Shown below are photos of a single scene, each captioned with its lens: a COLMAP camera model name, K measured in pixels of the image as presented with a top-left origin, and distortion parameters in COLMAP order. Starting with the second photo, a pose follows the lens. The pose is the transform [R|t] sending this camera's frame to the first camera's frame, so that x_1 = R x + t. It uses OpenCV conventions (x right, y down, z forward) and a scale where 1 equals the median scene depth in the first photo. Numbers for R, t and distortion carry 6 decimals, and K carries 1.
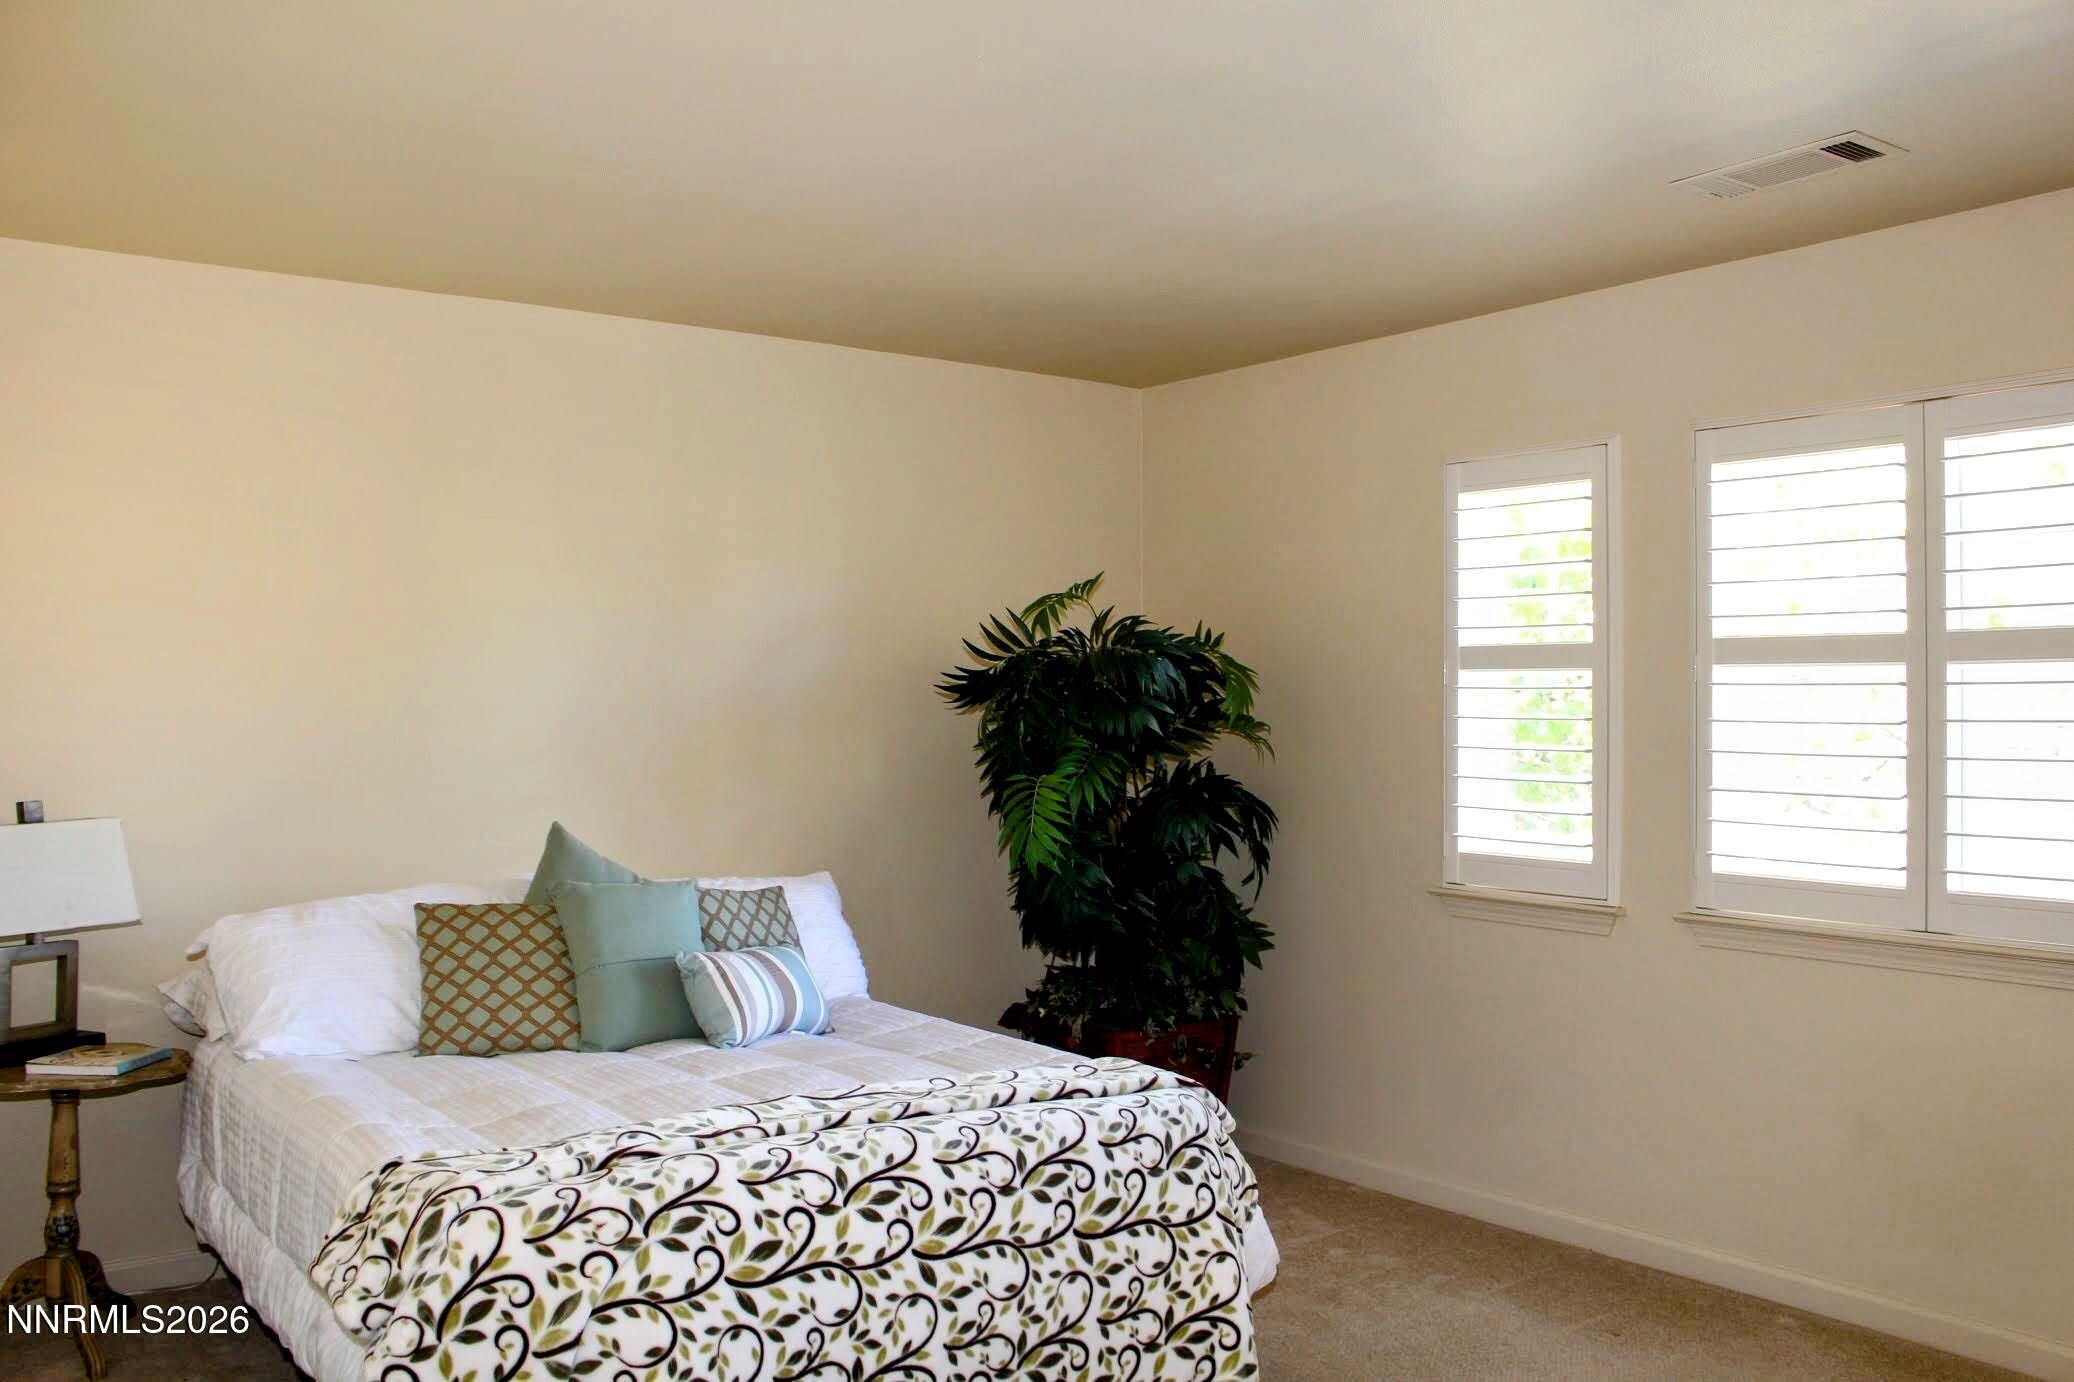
lens RADIAL K [[1736.3, 0, 1048.1], [0, 1736.3, 709.2], [0, 0, 1]] dist [-0.153268, 0.124630]
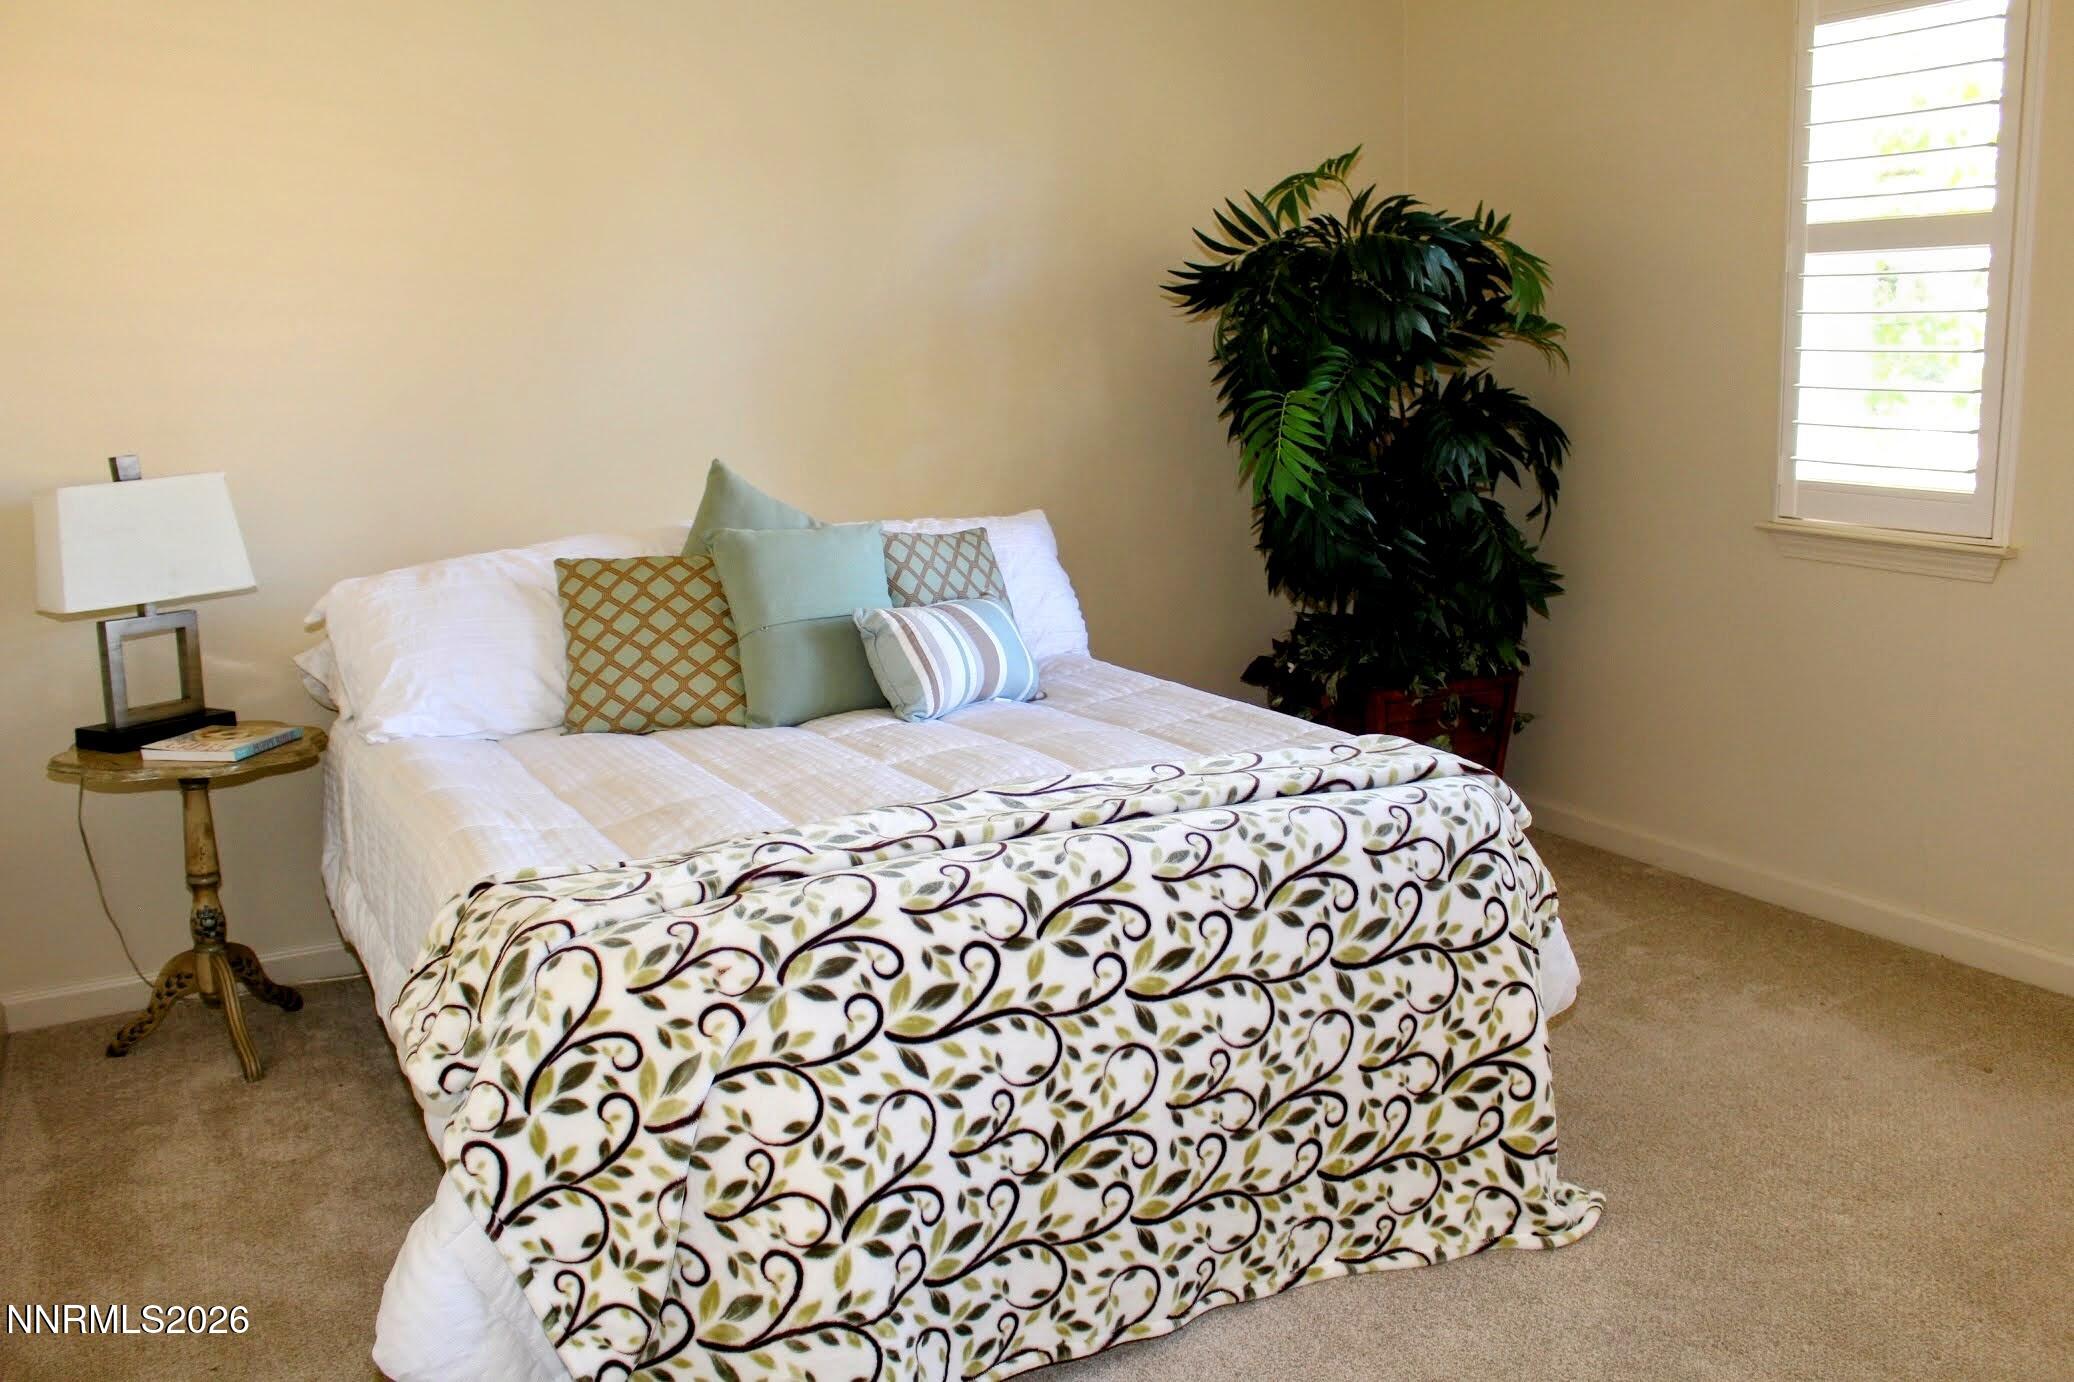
lens RADIAL K [[1736.3, 0, 1015.5], [0, 1736.3, 676.9], [0, 0, 1]] dist [-0.153268, 0.124630]
pose [[0.987023, 0.000151, -0.160579, -0.001075], [0.030464, 0.981664, 0.188169, 0.016943], [0.157663, -0.190619, 0.968920, 0.191539]]
